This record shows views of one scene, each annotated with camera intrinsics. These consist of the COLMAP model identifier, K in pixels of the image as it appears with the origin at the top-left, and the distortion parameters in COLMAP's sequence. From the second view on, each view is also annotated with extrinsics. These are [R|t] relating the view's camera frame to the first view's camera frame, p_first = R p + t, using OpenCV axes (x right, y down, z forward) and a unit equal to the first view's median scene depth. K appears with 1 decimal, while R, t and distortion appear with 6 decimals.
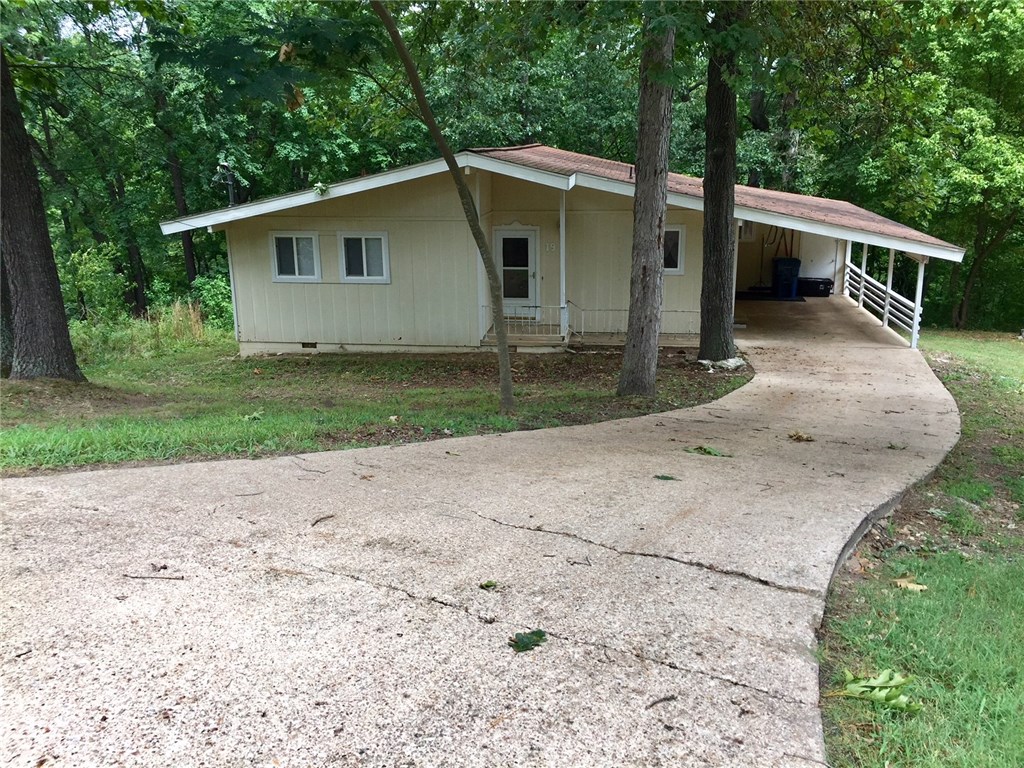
lens RADIAL K [[874.9, 0, 512.0], [0, 874.9, 384.0], [0, 0, 1]] dist [0.037932, -0.018172]
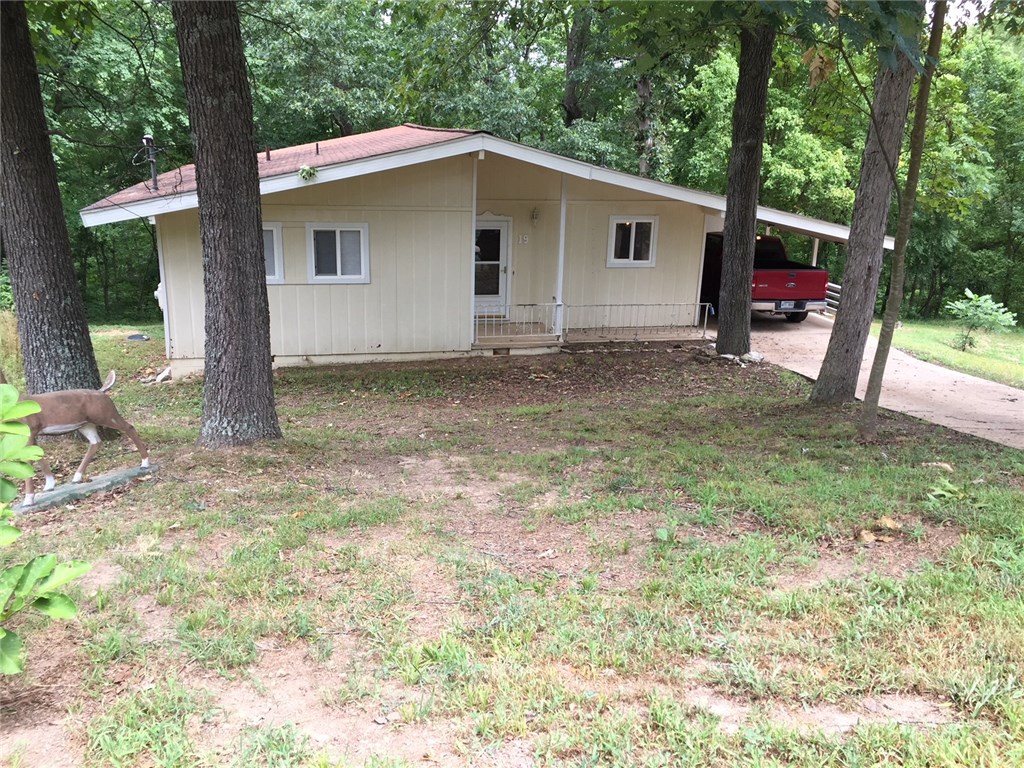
lens RADIAL K [[874.9, 0, 512.0], [0, 874.9, 384.0], [0, 0, 1]] dist [0.037932, -0.018172]
pose [[0.935313, -0.063225, 0.348127, -0.305959], [0.056374, 0.997965, 0.029785, -0.032357], [-0.349302, -0.008233, 0.936974, 0.136711]]
